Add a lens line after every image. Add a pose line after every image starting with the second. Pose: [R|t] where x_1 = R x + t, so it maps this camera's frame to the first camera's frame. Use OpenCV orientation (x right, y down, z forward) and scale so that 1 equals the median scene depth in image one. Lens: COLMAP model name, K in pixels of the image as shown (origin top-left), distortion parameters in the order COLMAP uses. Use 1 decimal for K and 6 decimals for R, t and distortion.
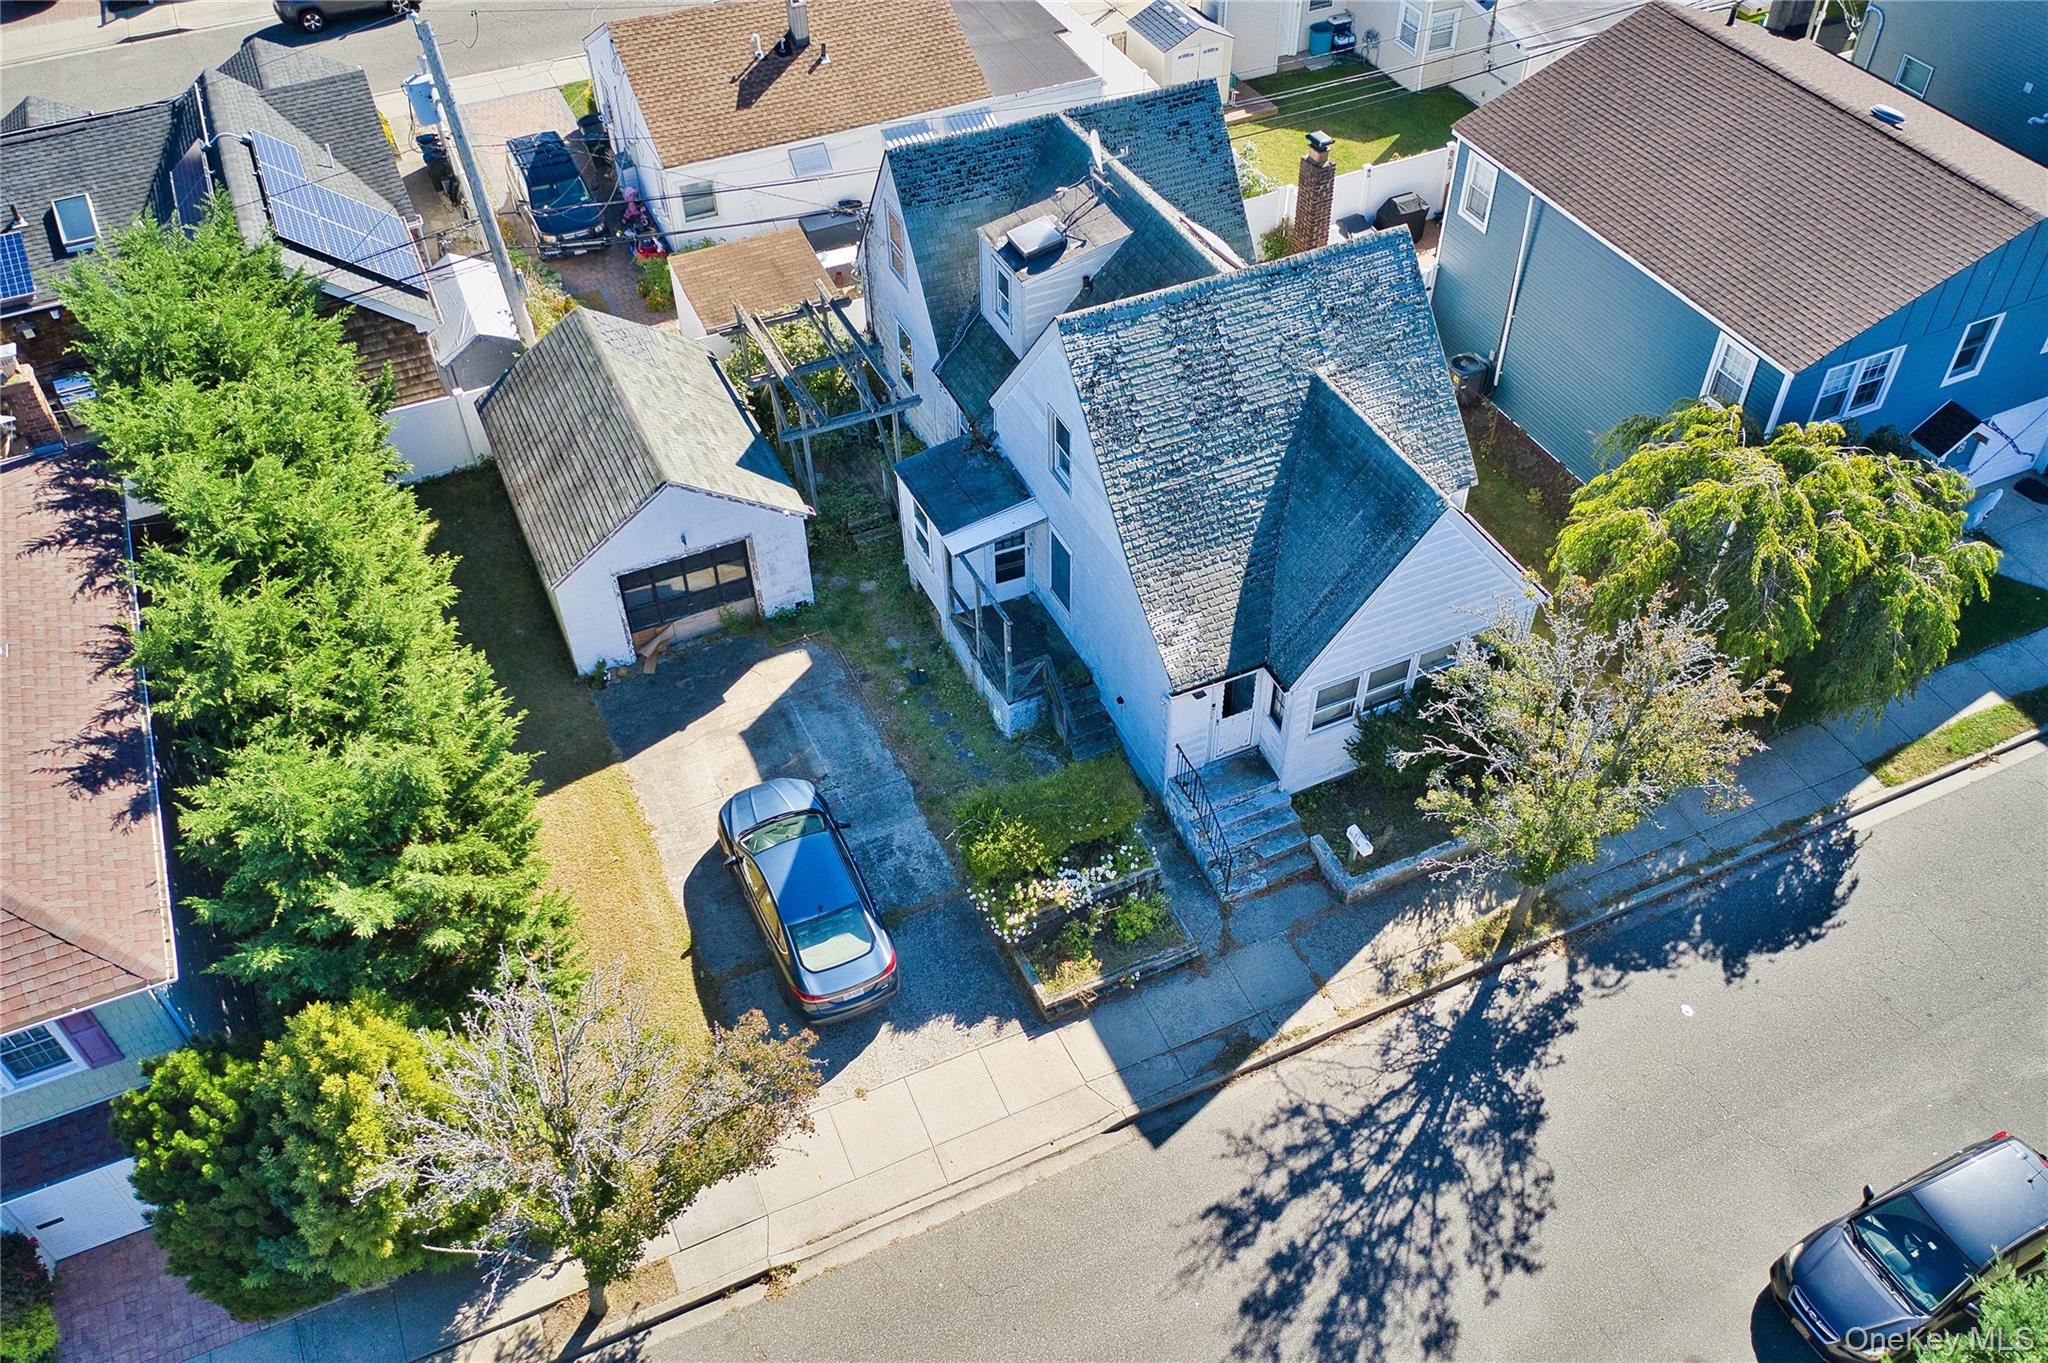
lens RADIAL K [[1655.5, 0, 1028.9], [0, 1655.5, 689.9], [0, 0, 1]] dist [0.003460, 0.001084]
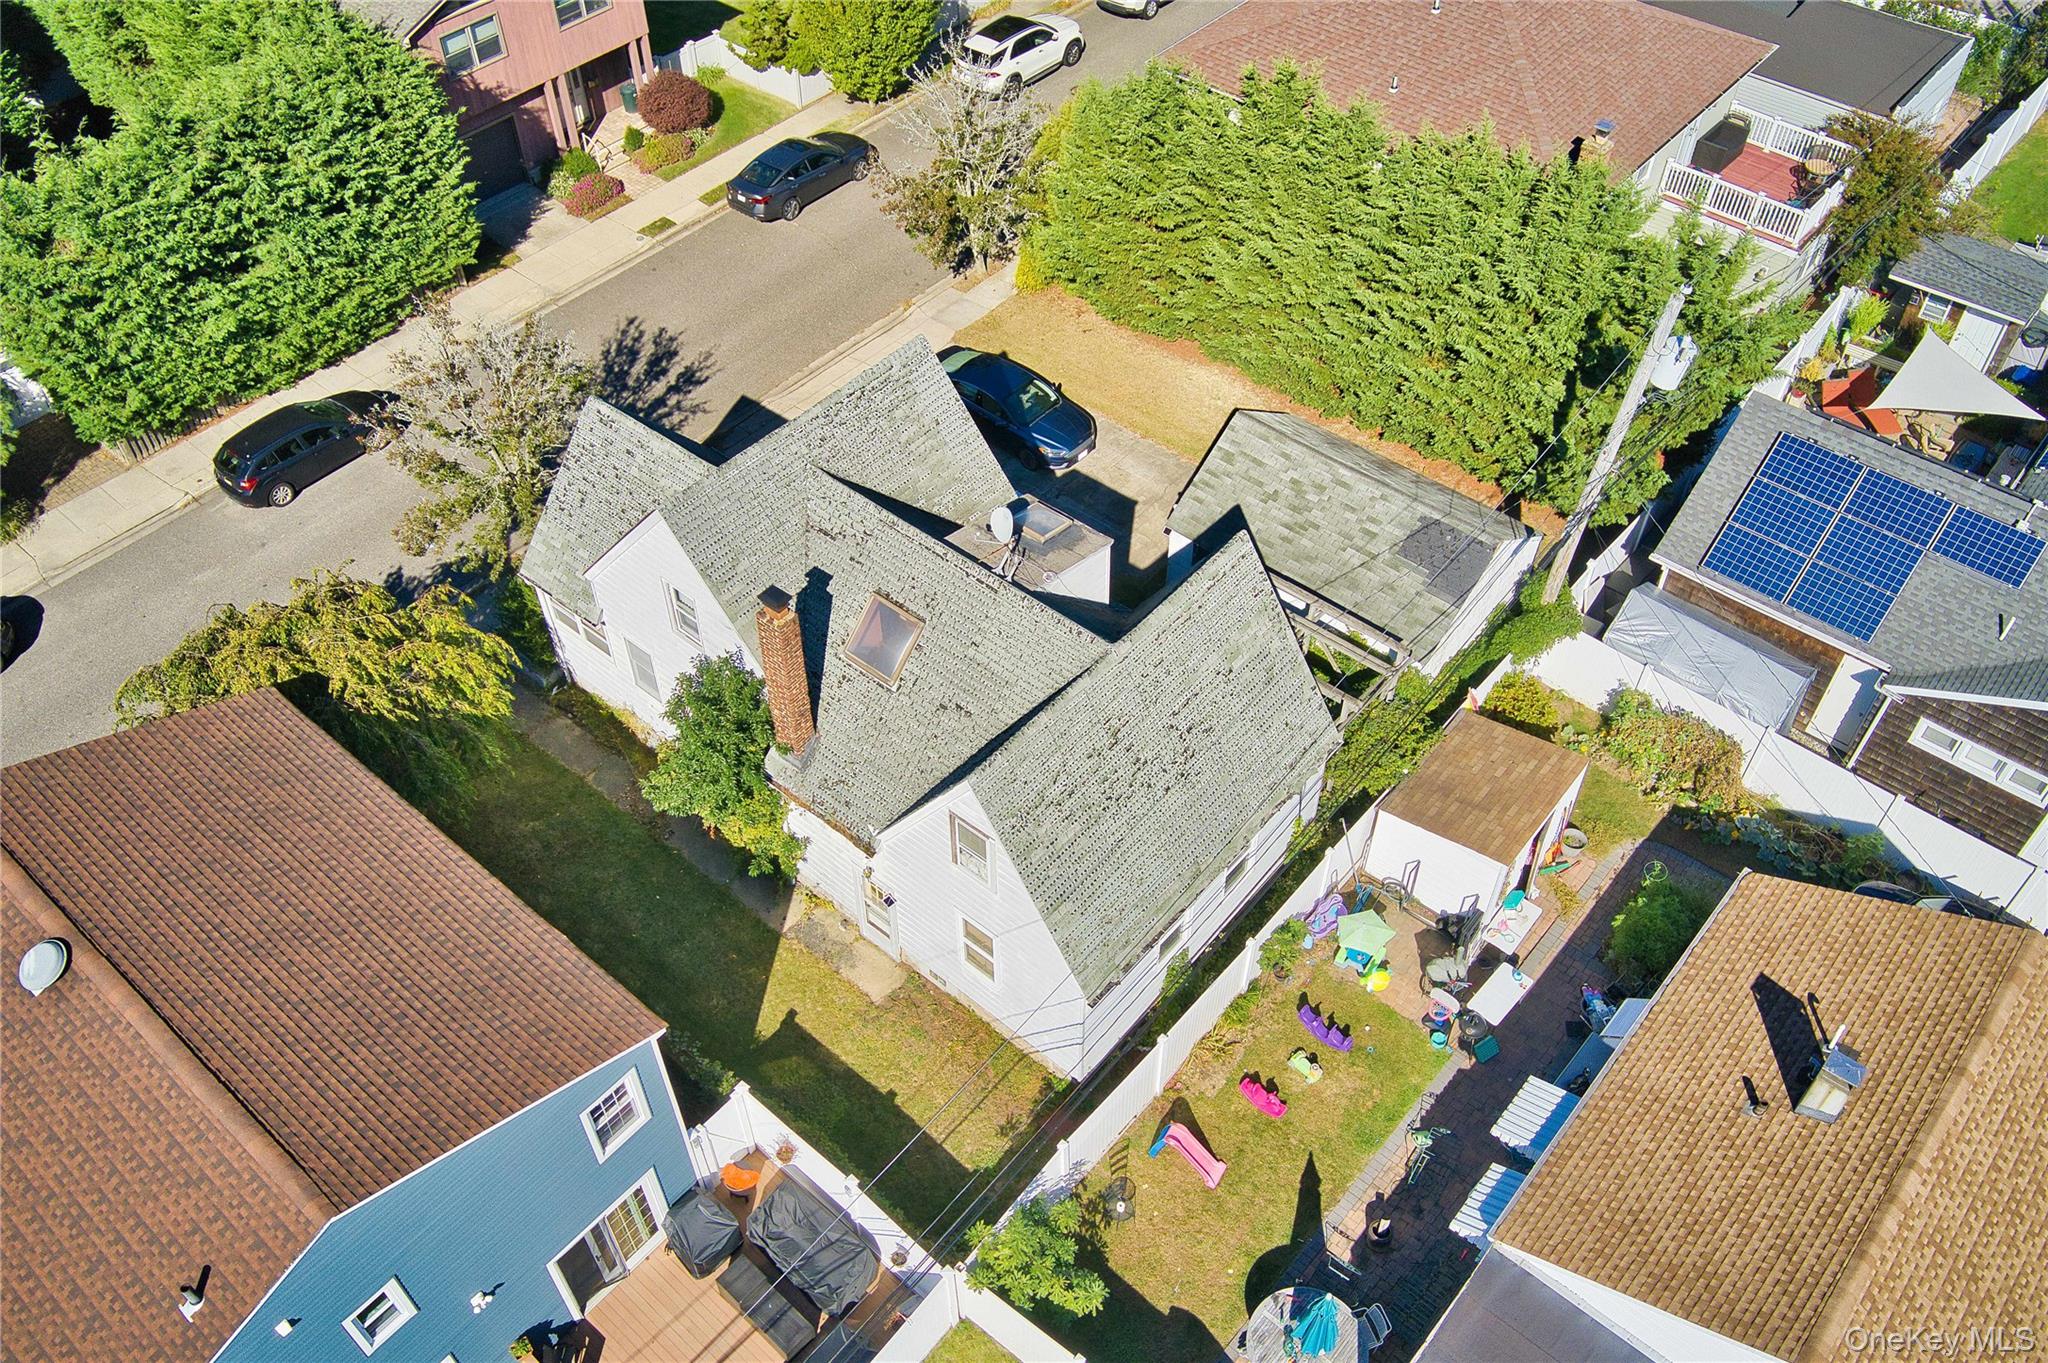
lens RADIAL K [[1653.3, 0, 1024.0], [0, 1653.3, 681.5], [0, 0, 1]] dist [0.048236, -0.066161]
pose [[-0.908382, 0.321422, -0.267449, 0.343794], [-0.279102, 0.010189, 0.960207, -1.368340], [0.311357, 0.946881, 0.080454, 1.138901]]
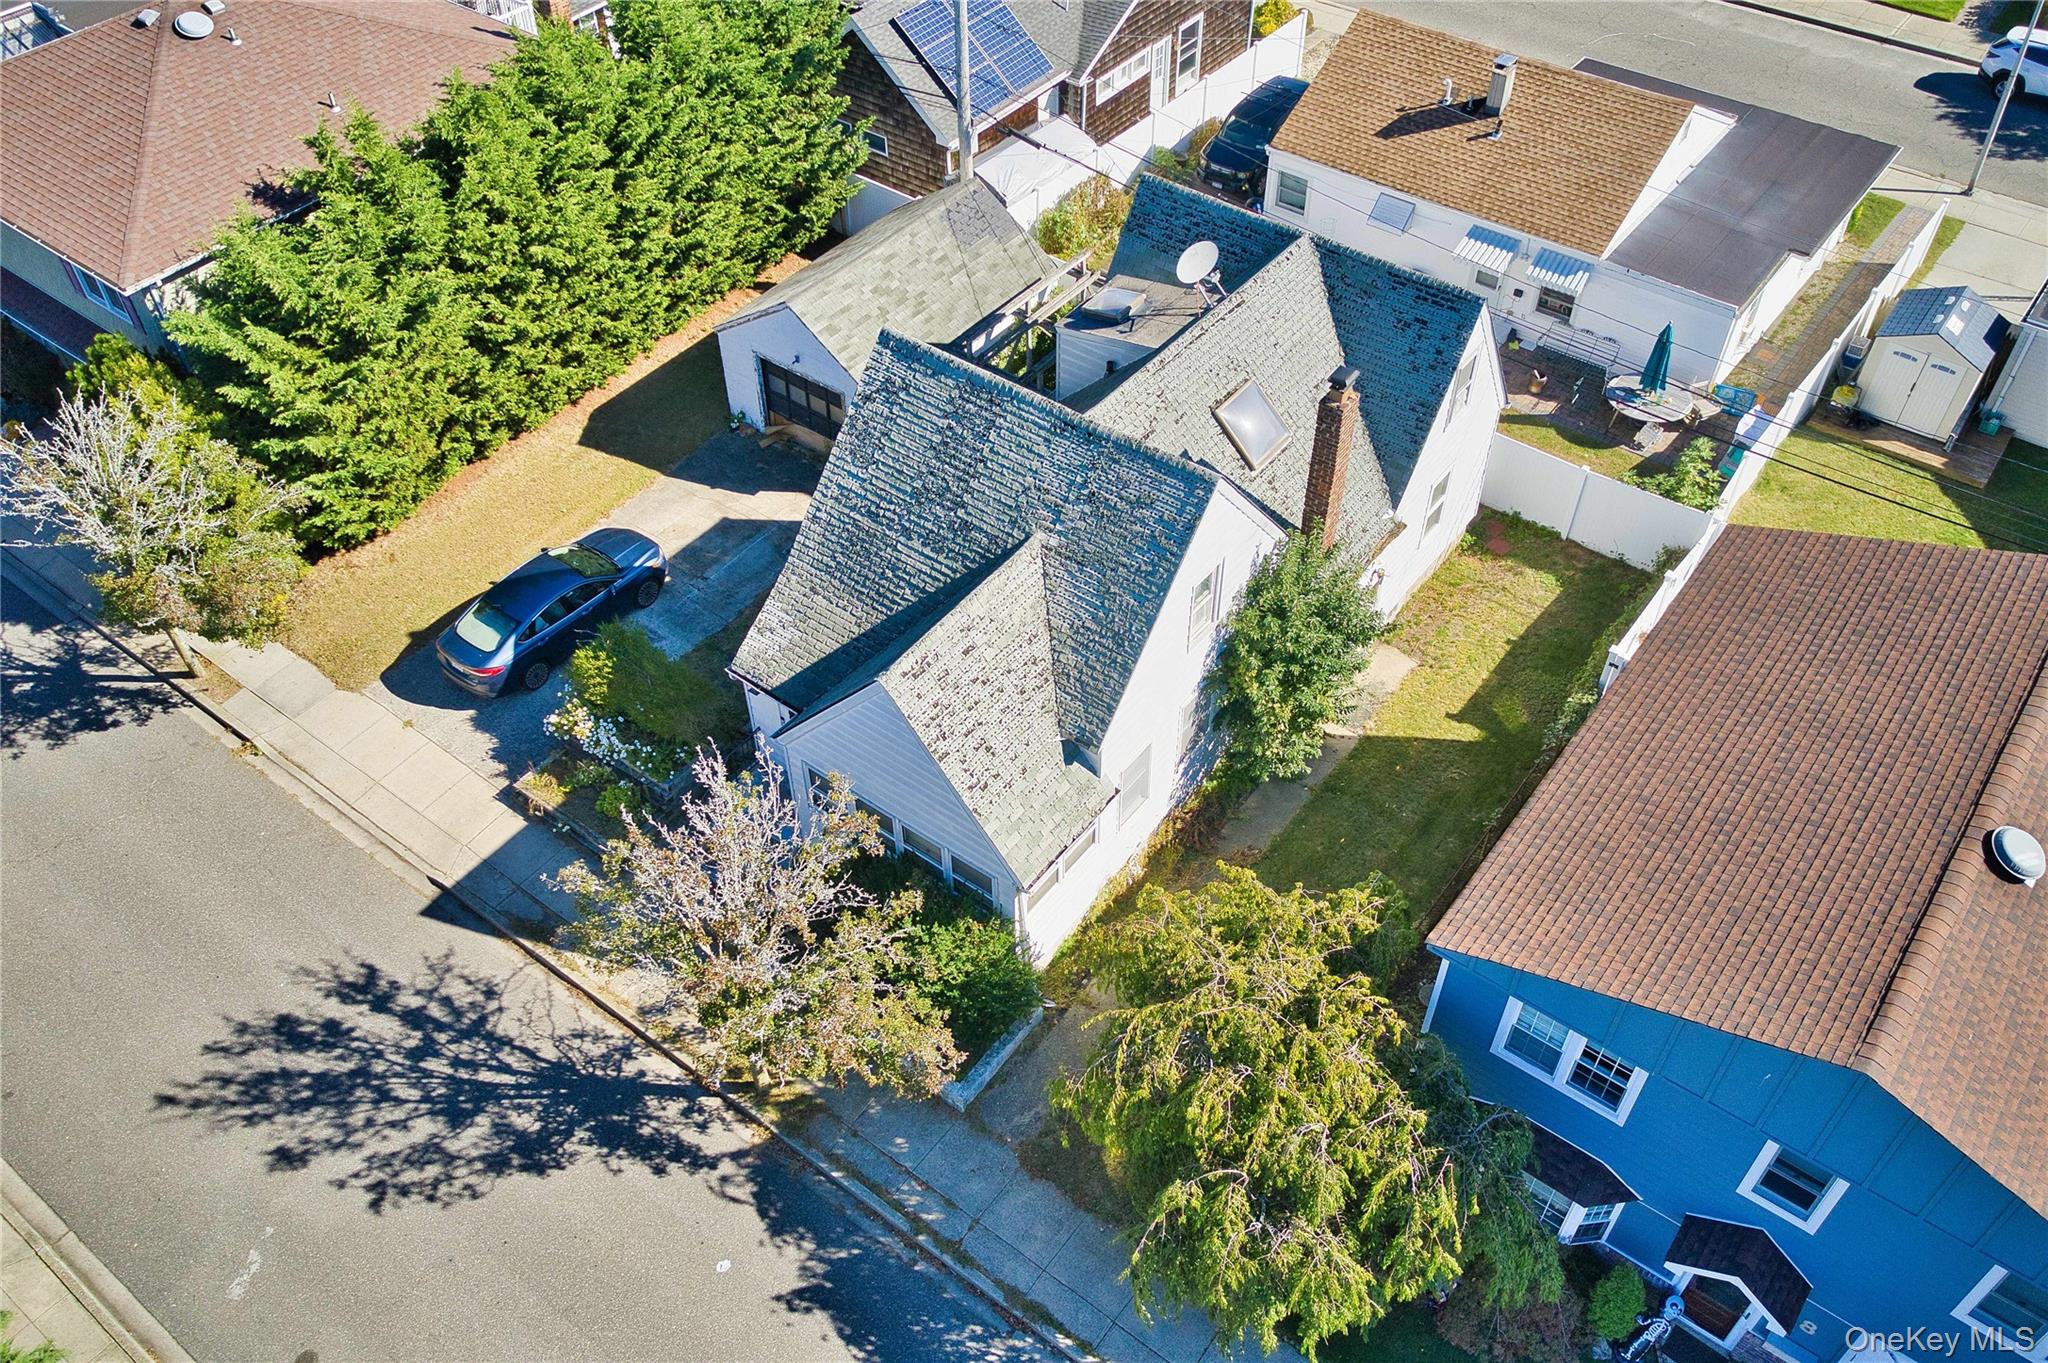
lens RADIAL K [[1646.0, 0, 1022.7], [0, 1646.0, 689.7], [0, 0, 1]] dist [0.036871, -0.064221]
pose [[0.470445, 0.641859, -0.605556, 0.809144], [-0.621680, 0.728096, 0.288774, -0.401691], [0.626255, 0.240610, 0.741560, 0.336742]]
